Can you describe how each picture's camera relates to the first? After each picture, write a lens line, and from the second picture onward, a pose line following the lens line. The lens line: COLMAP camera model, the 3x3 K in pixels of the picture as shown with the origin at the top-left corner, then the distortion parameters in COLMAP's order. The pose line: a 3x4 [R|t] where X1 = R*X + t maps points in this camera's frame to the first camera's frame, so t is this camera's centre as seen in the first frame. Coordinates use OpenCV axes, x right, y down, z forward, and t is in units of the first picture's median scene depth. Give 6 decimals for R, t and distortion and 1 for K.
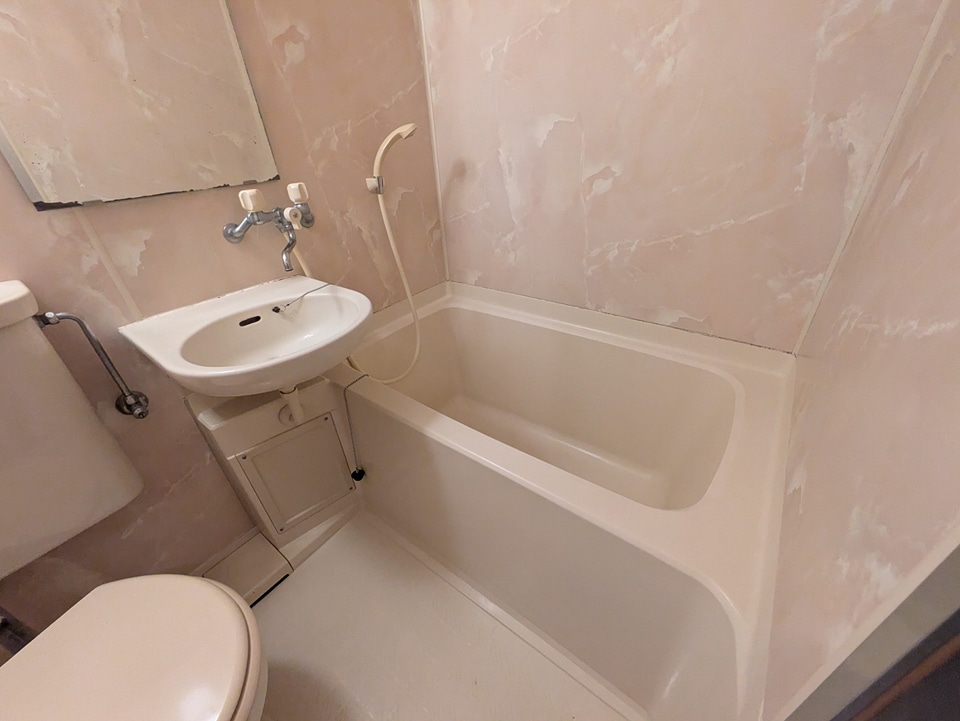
lens RADIAL K [[379.6, 0, 482.4], [0, 379.6, 363.7], [0, 0, 1]] dist [-0.002777, 0.001494]
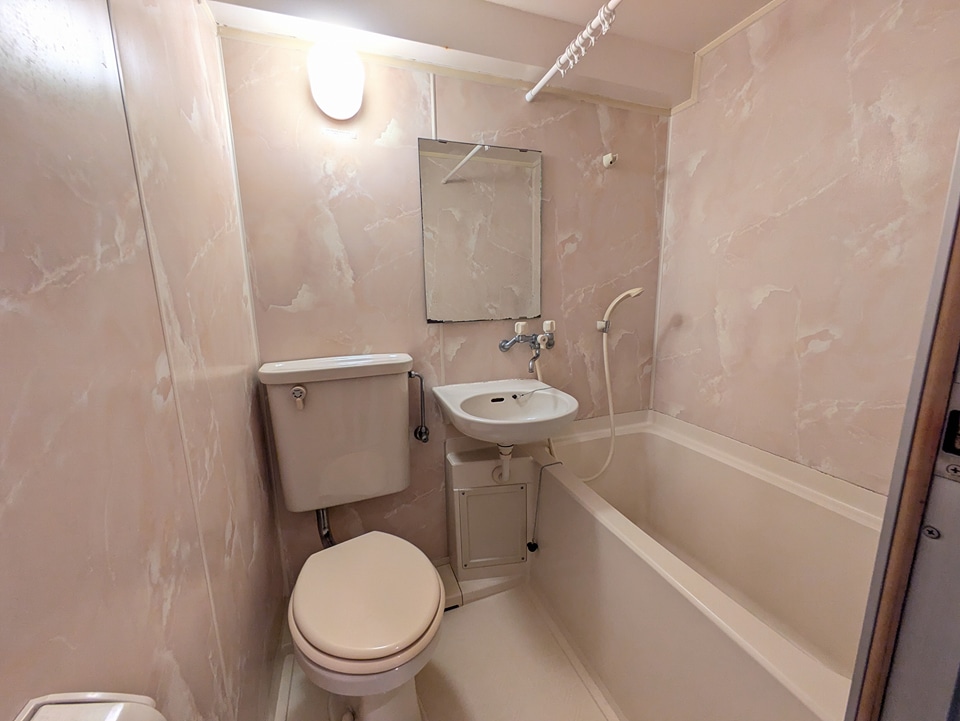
lens RADIAL K [[379.6, 0, 485.6], [0, 379.6, 363.3], [0, 0, 1]] dist [-0.002777, 0.001494]
pose [[0.841613, 0.138004, -0.522152, 0.095856], [-0.304276, 0.919923, -0.247303, 0.118775], [0.446211, 0.367011, 0.816210, -0.257121]]
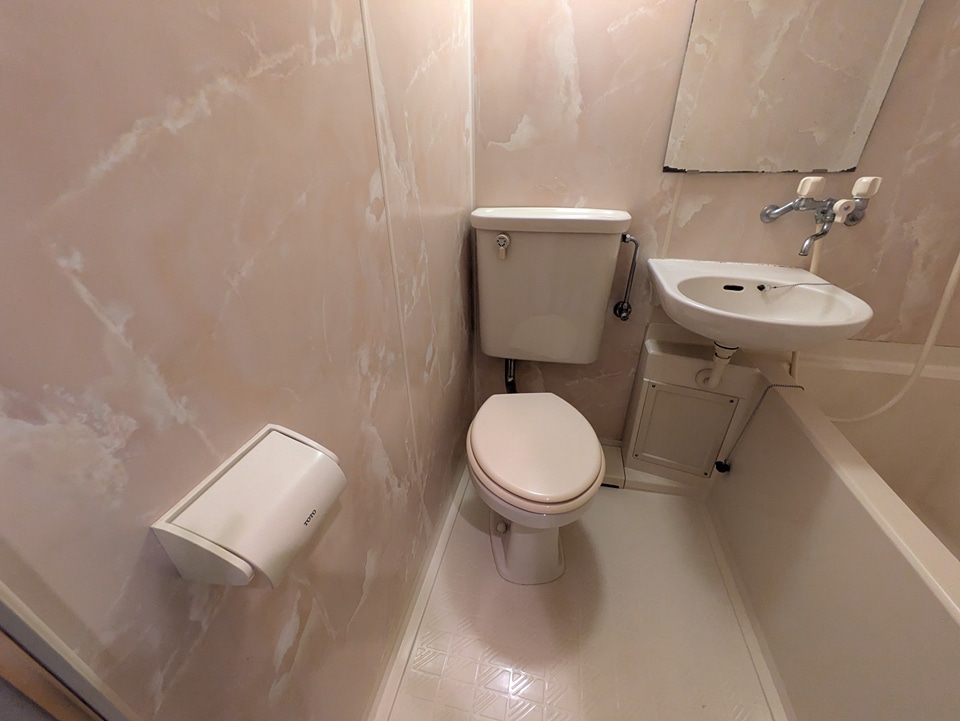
lens RADIAL K [[379.6, 0, 482.0], [0, 379.6, 362.5], [0, 0, 1]] dist [-0.002777, 0.001494]
pose [[0.414649, 0.482605, -0.771466, 0.055257], [-0.486311, 0.834084, 0.260393, 0.124643], [0.769134, 0.267201, 0.580548, -0.159966]]
